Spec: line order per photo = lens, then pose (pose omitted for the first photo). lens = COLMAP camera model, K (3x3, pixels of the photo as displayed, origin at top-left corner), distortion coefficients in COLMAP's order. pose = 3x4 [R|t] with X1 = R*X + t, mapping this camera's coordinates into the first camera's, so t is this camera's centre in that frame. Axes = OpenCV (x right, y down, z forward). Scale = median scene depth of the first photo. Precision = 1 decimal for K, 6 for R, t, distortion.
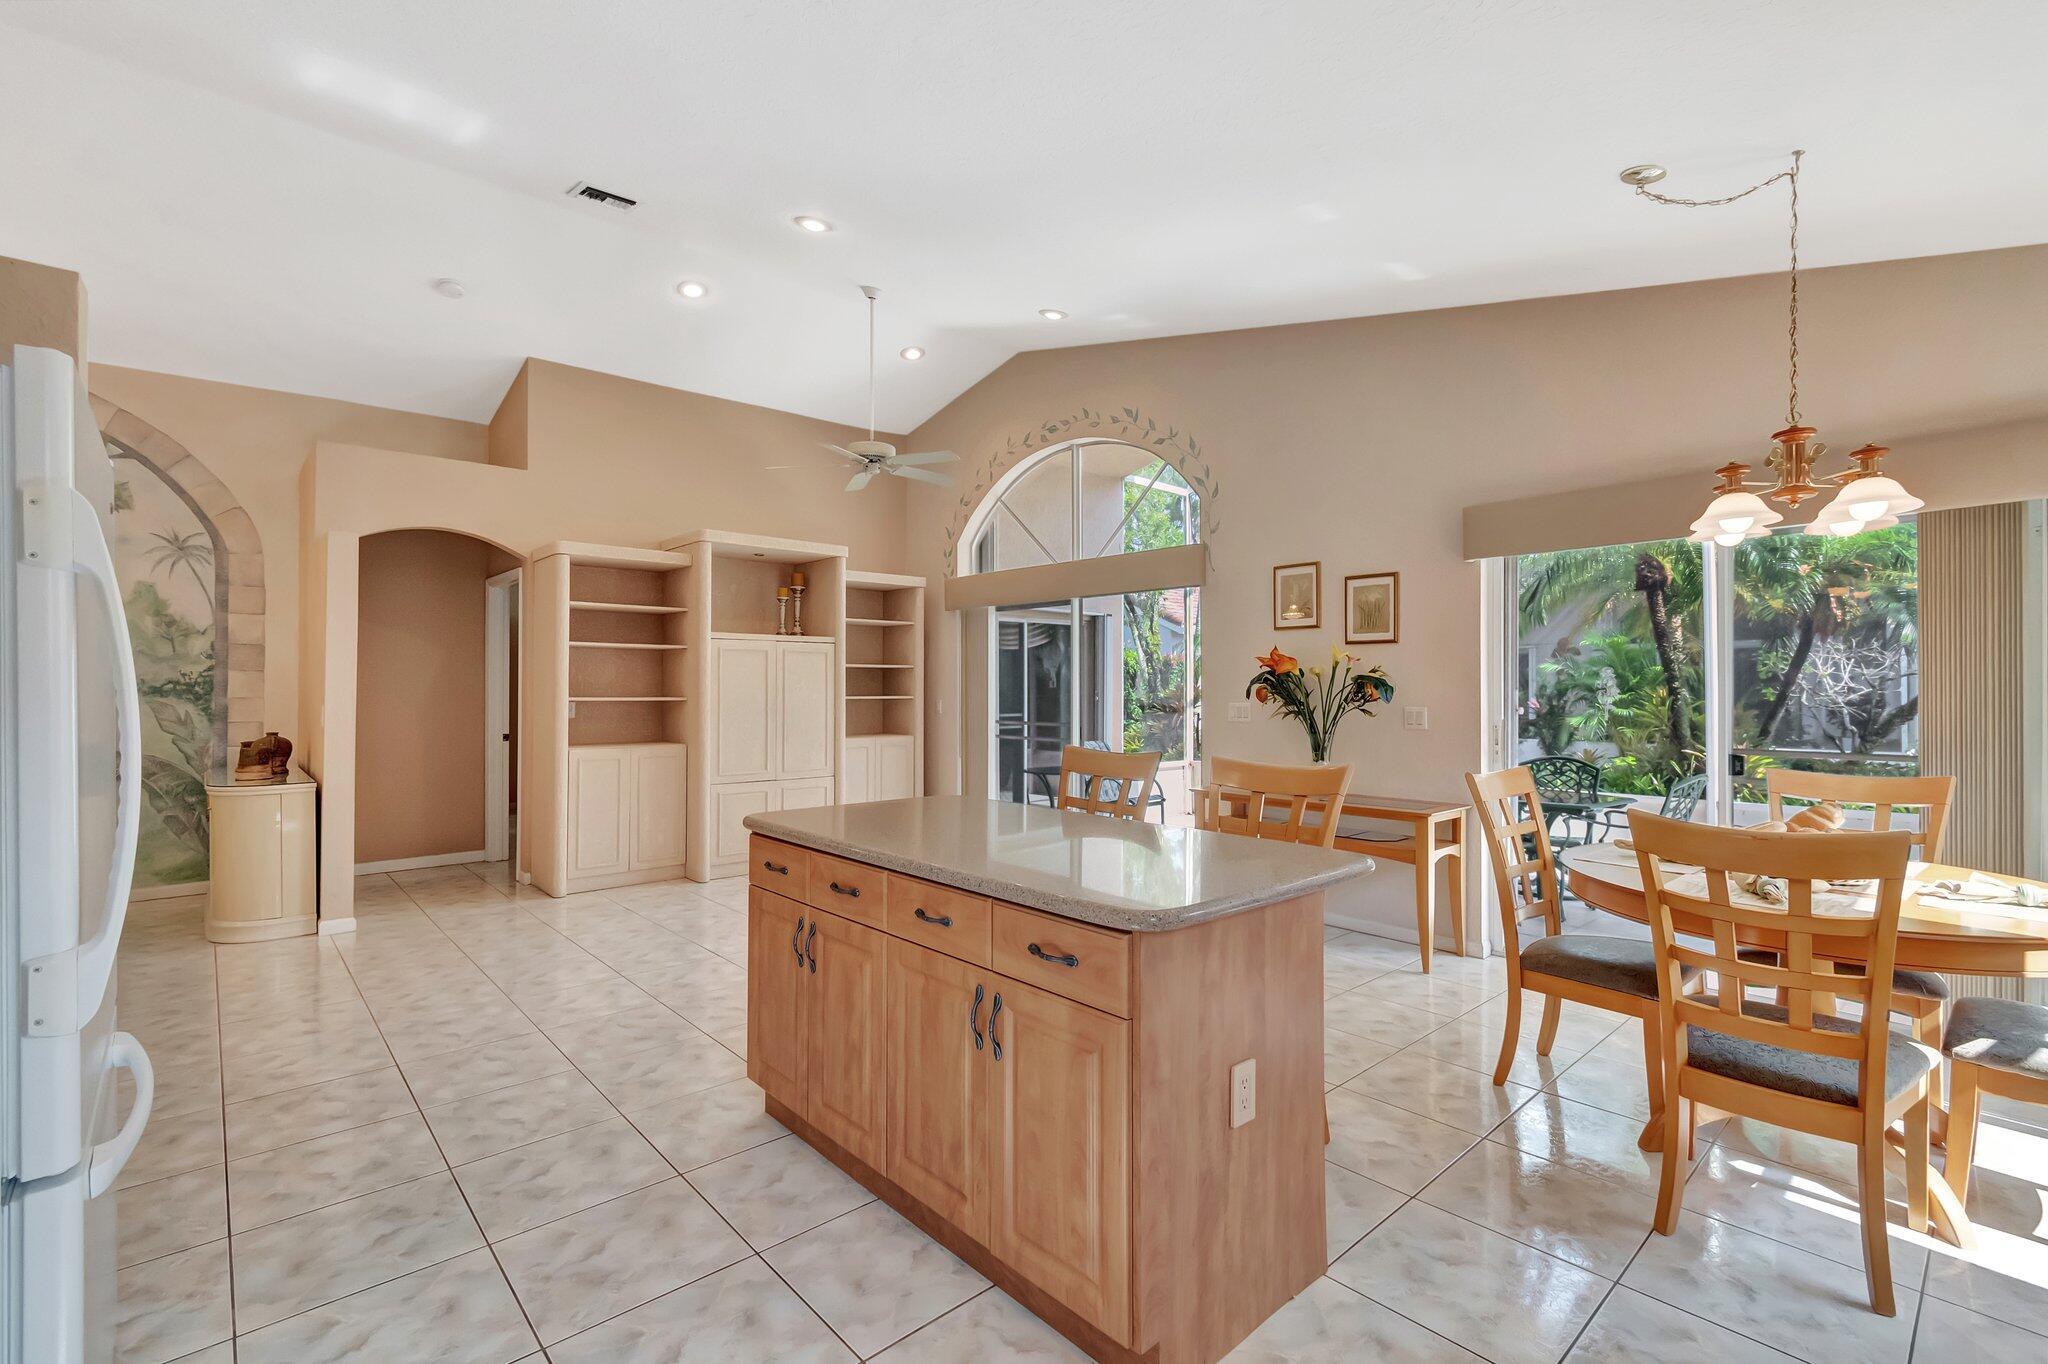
lens RADIAL K [[910.5, 0, 1021.0], [0, 910.5, 669.8], [0, 0, 1]] dist [0.002692, -0.000101]
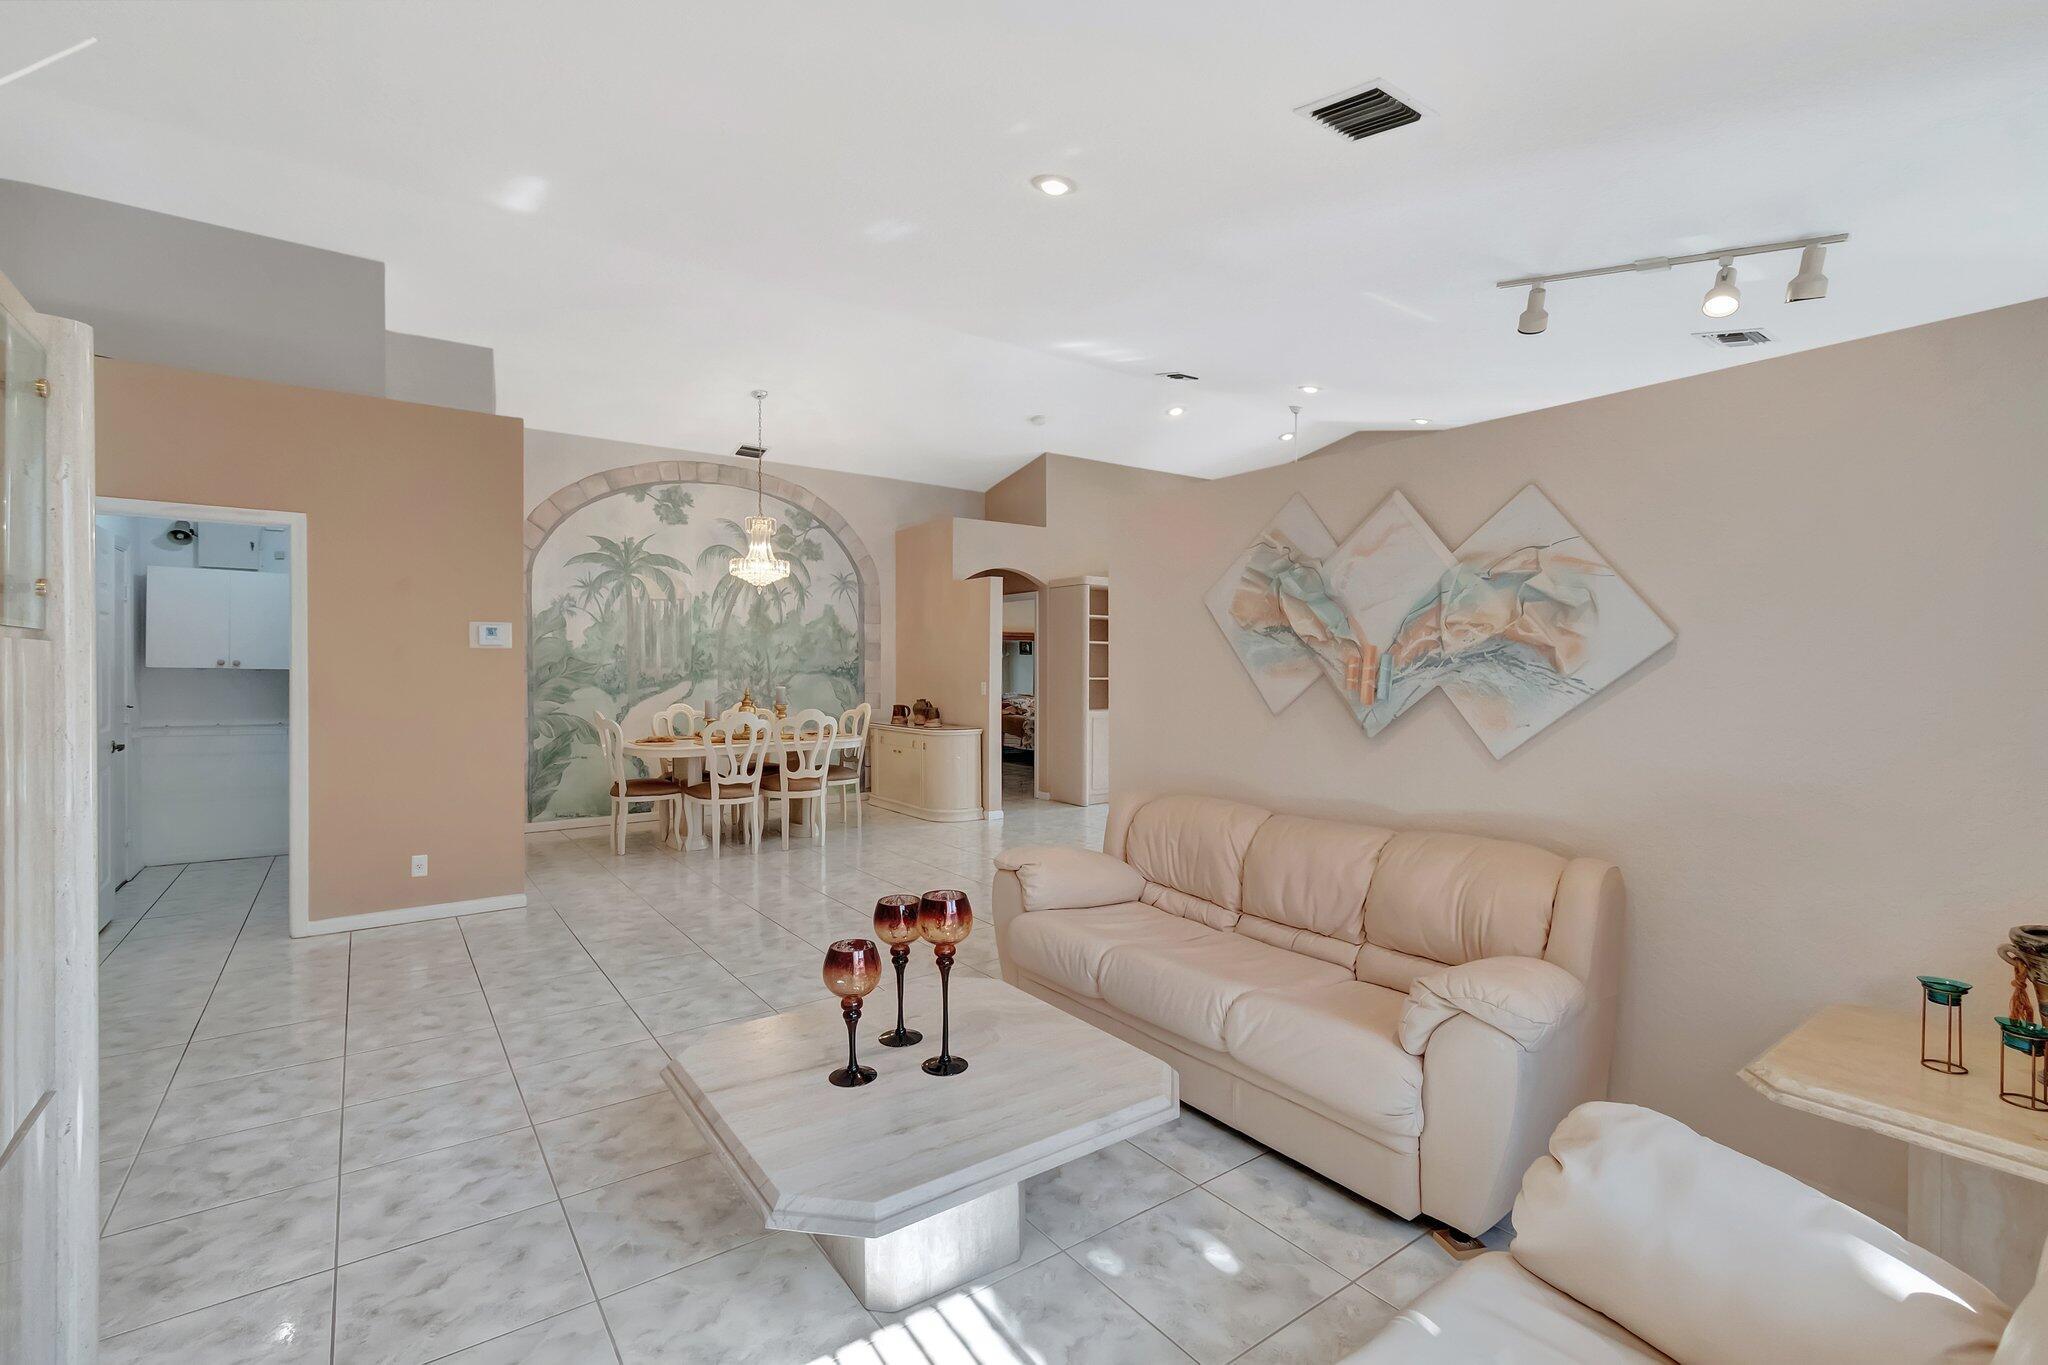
lens RADIAL K [[910.5, 0, 1021.0], [0, 910.5, 670.3], [0, 0, 1]] dist [0.002692, -0.000101]
pose [[0.994710, -0.000096, -0.102718, -0.451125], [0.001929, 0.999841, 0.017745, -0.009105], [0.102700, -0.017849, 0.994552, -0.543990]]
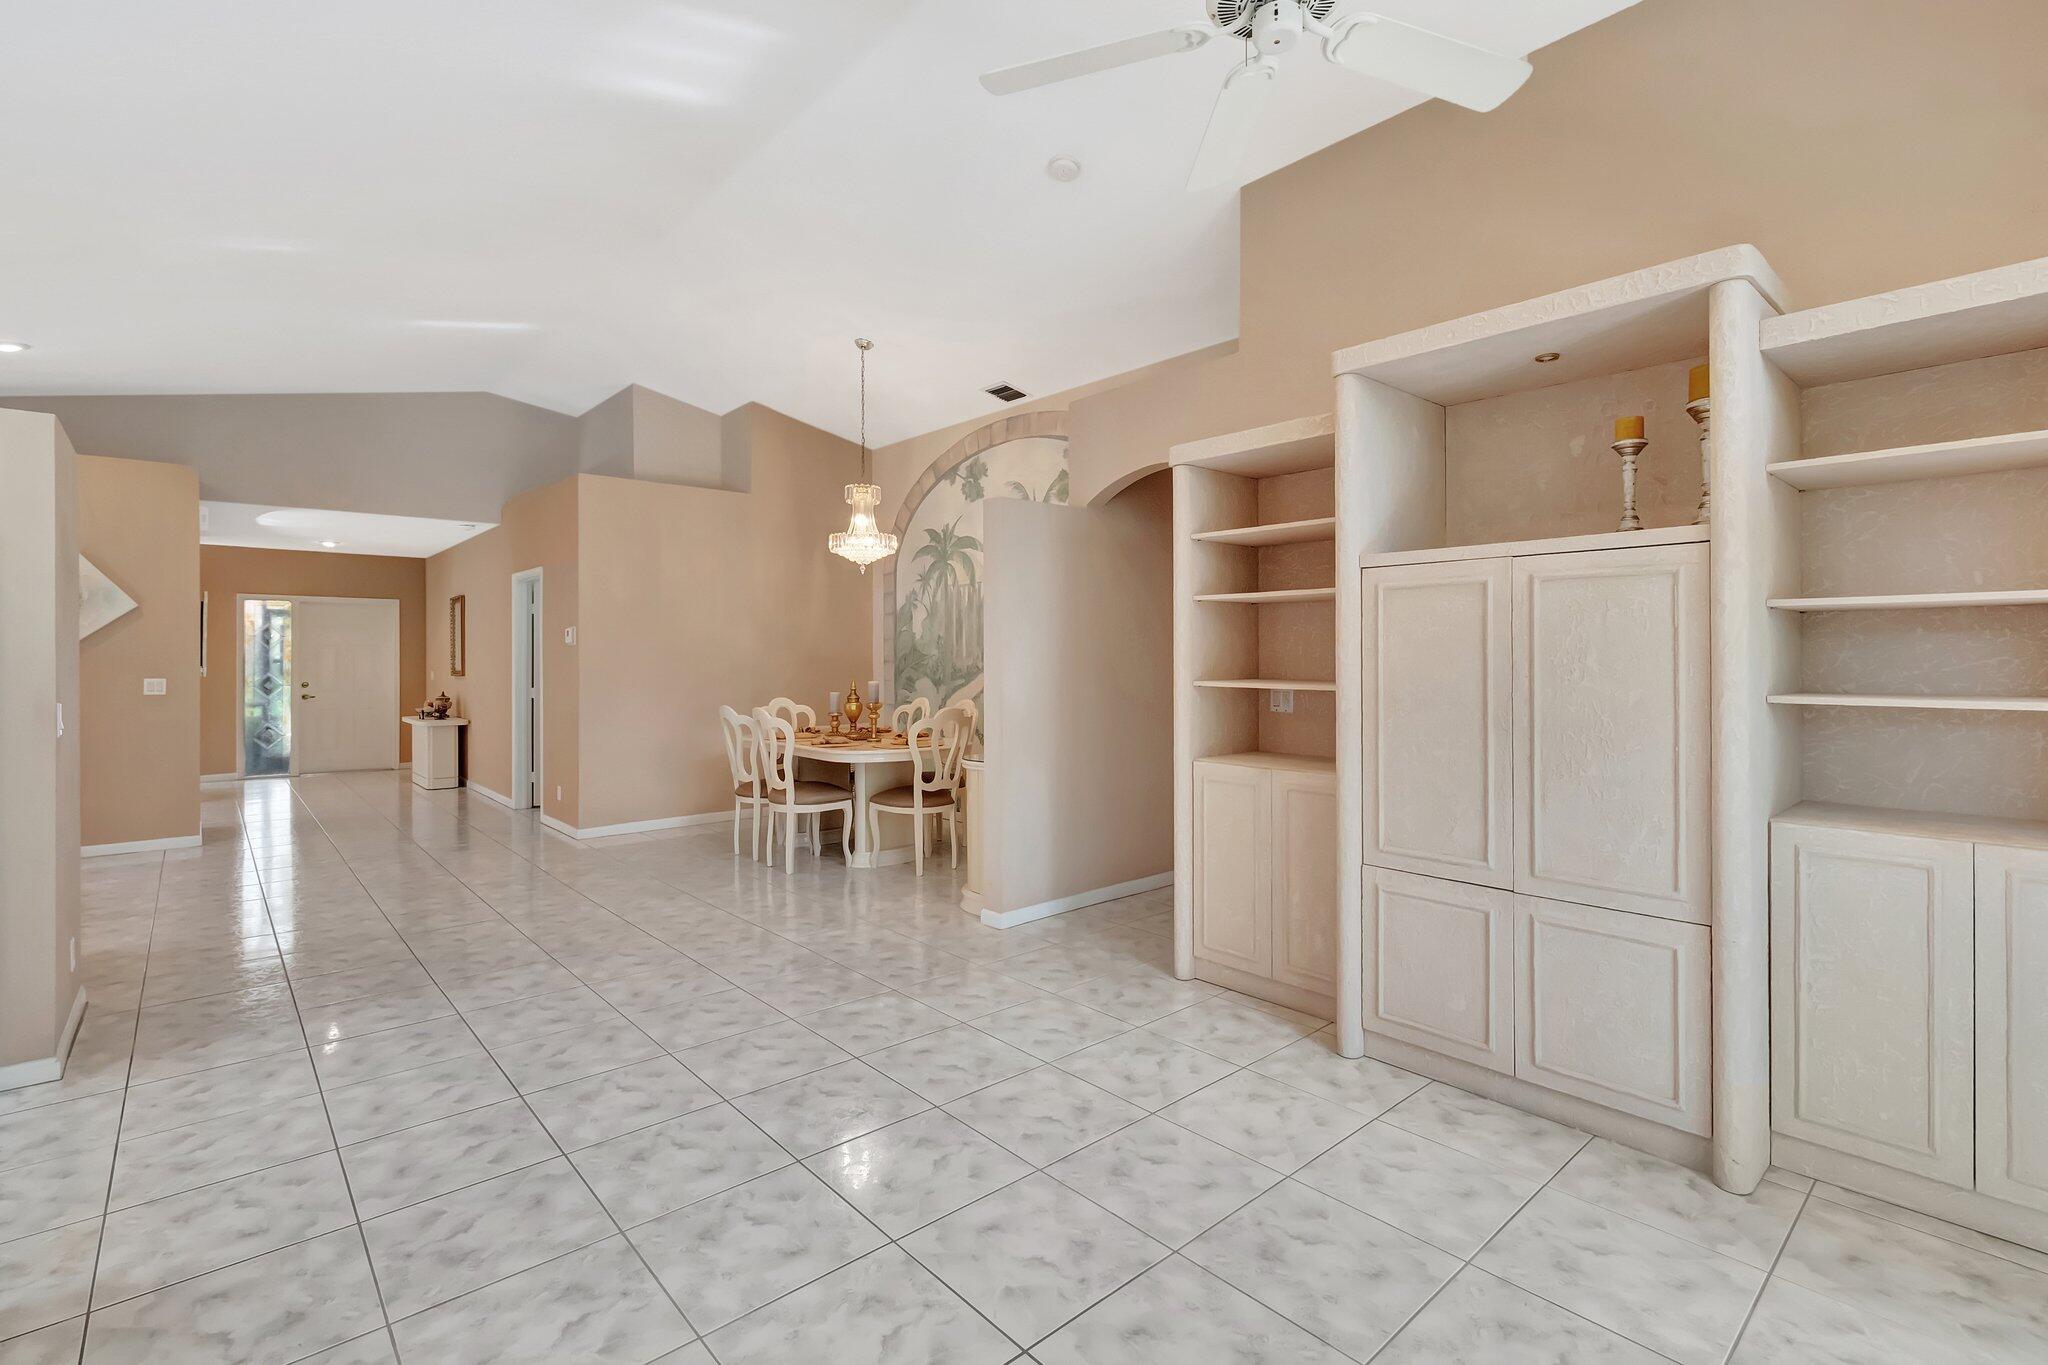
lens RADIAL K [[934.0, 0, 1022.6], [0, 934.0, 653.3], [0, 0, 1]] dist [-0.000464, -0.000053]
pose [[-0.007555, -0.006608, -0.999950, 0.182145], [0.017369, 0.999826, -0.006739, 0.013716], [0.999821, -0.017419, -0.007439, 0.881723]]
